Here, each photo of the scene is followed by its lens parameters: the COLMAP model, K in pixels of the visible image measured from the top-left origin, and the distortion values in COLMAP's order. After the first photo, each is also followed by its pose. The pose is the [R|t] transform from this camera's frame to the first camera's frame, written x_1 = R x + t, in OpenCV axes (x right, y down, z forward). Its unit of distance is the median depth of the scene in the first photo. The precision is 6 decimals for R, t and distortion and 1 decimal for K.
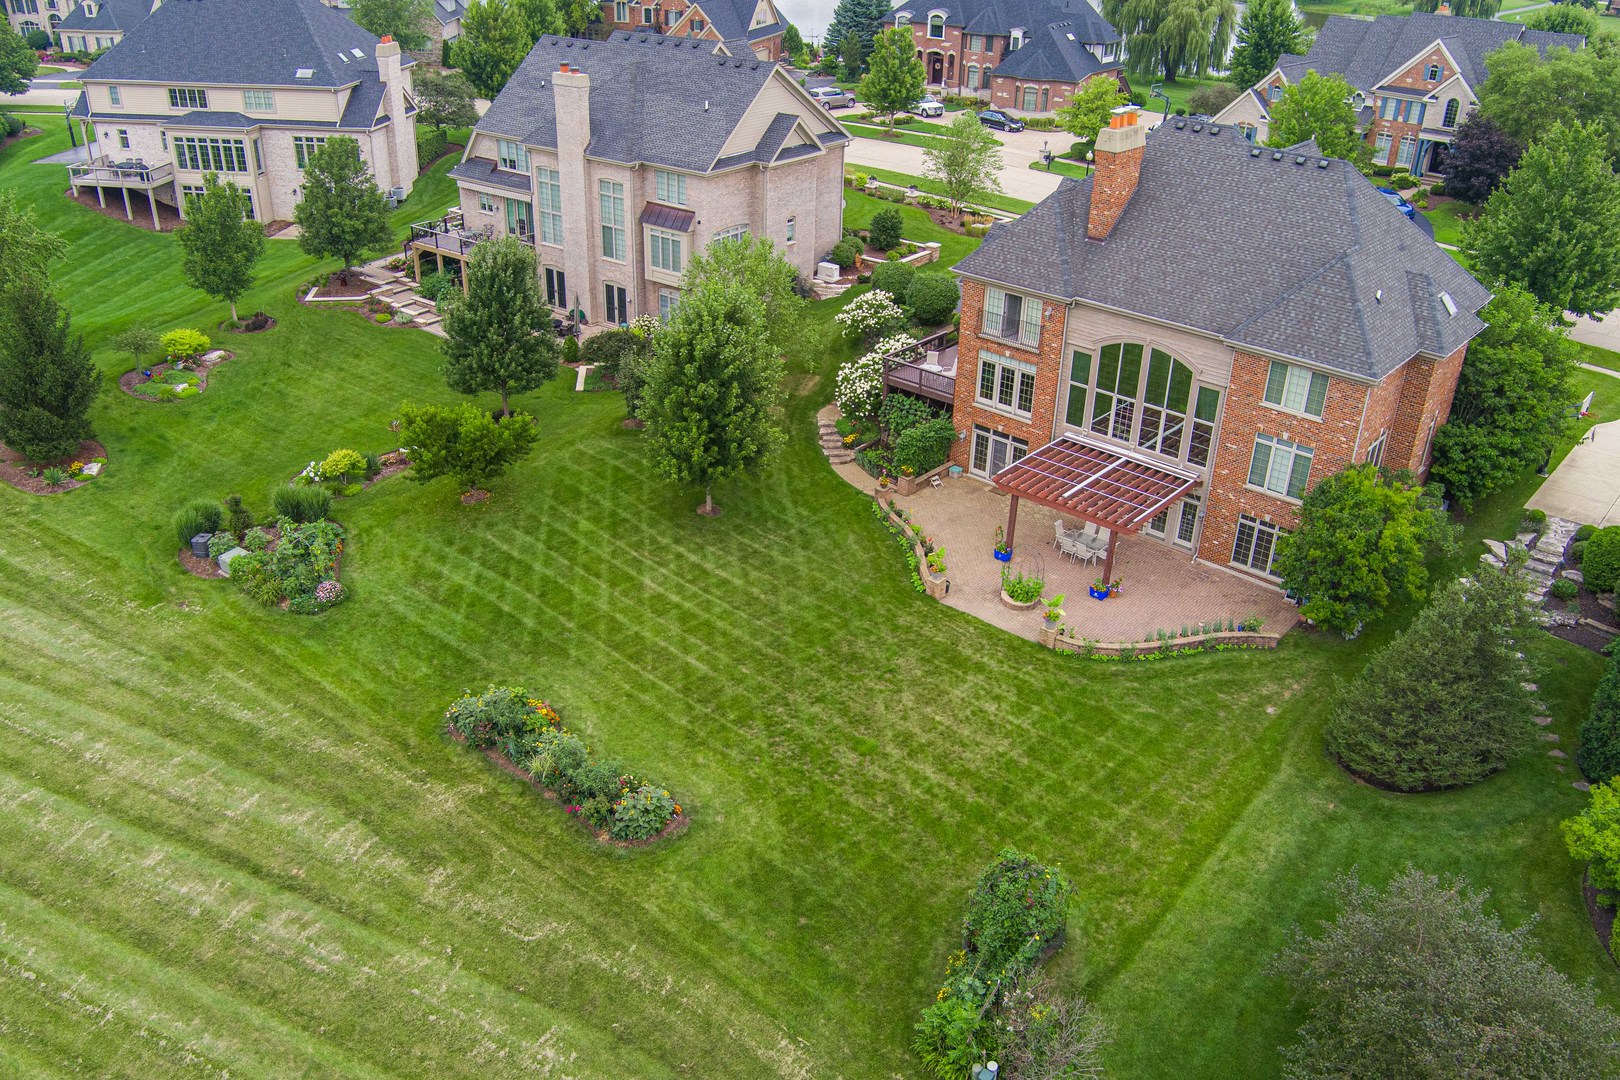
lens RADIAL K [[1295.6, 0, 808.8], [0, 1295.6, 540.4], [0, 0, 1]] dist [-0.082339, 0.030145]
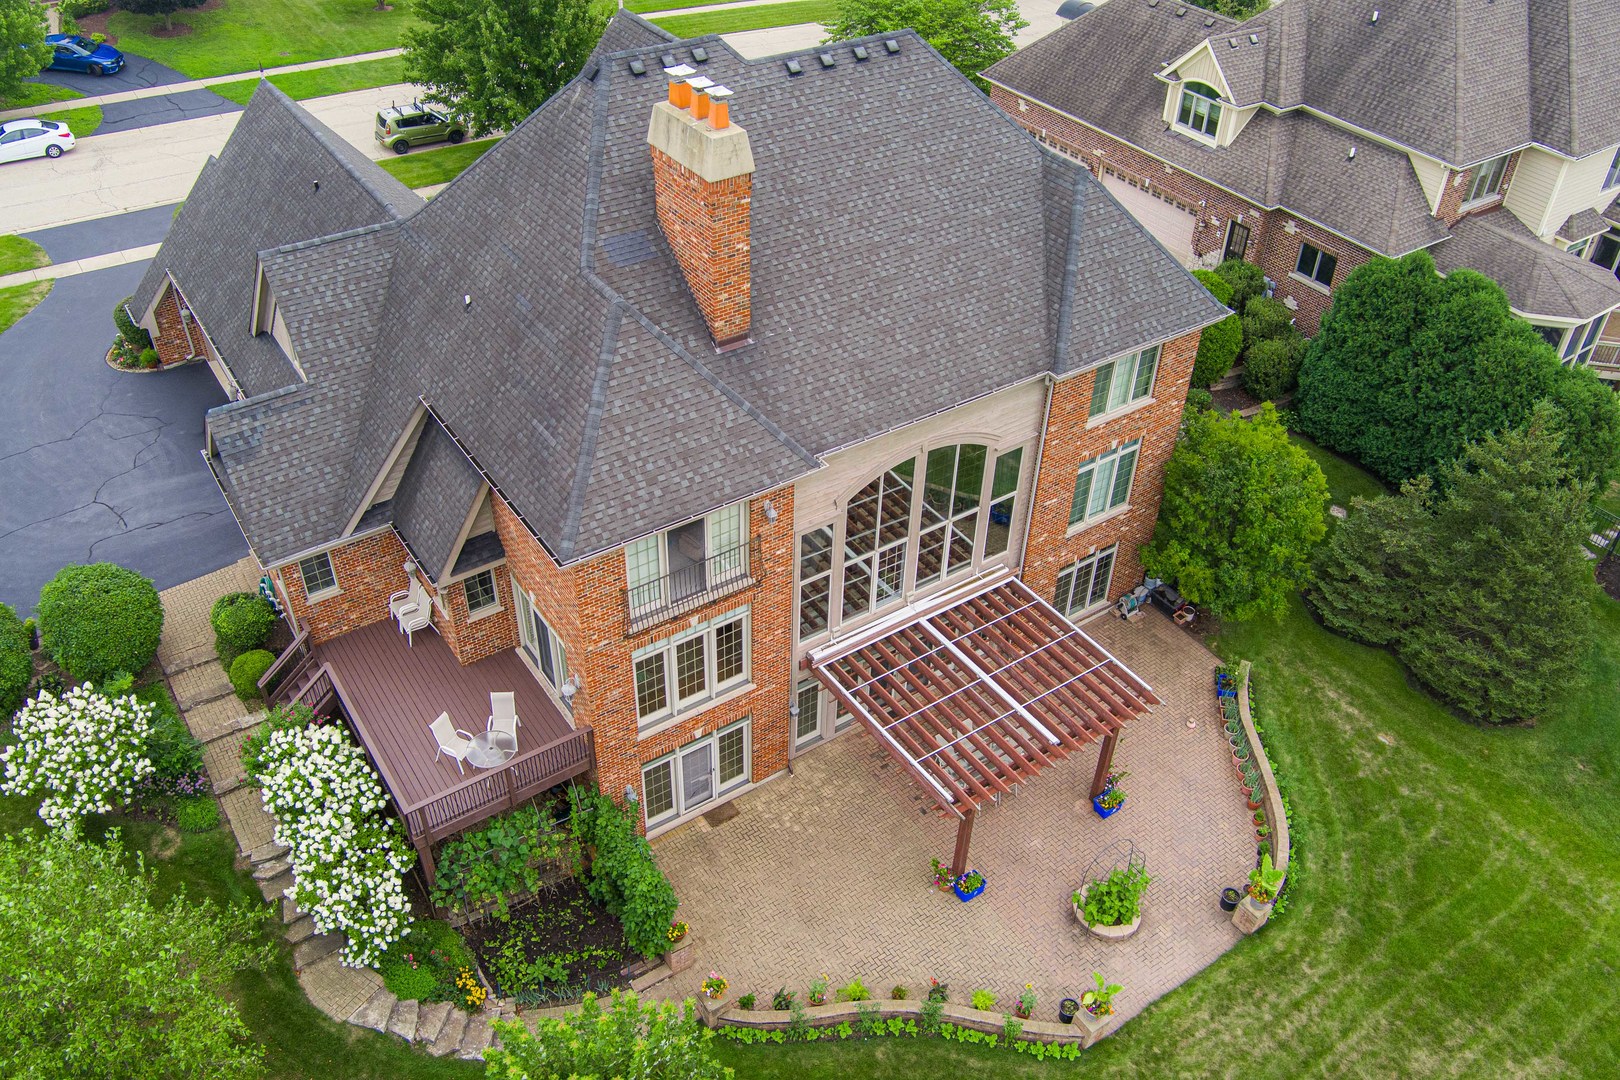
lens RADIAL K [[1295.6, 0, 798.8], [0, 1295.6, 552.9], [0, 0, 1]] dist [-0.082339, 0.030145]
pose [[0.255553, -0.629012, 0.734191, -0.194863], [0.438639, 0.752184, 0.491748, -0.413539], [-0.861562, 0.196377, 0.468131, 0.768043]]
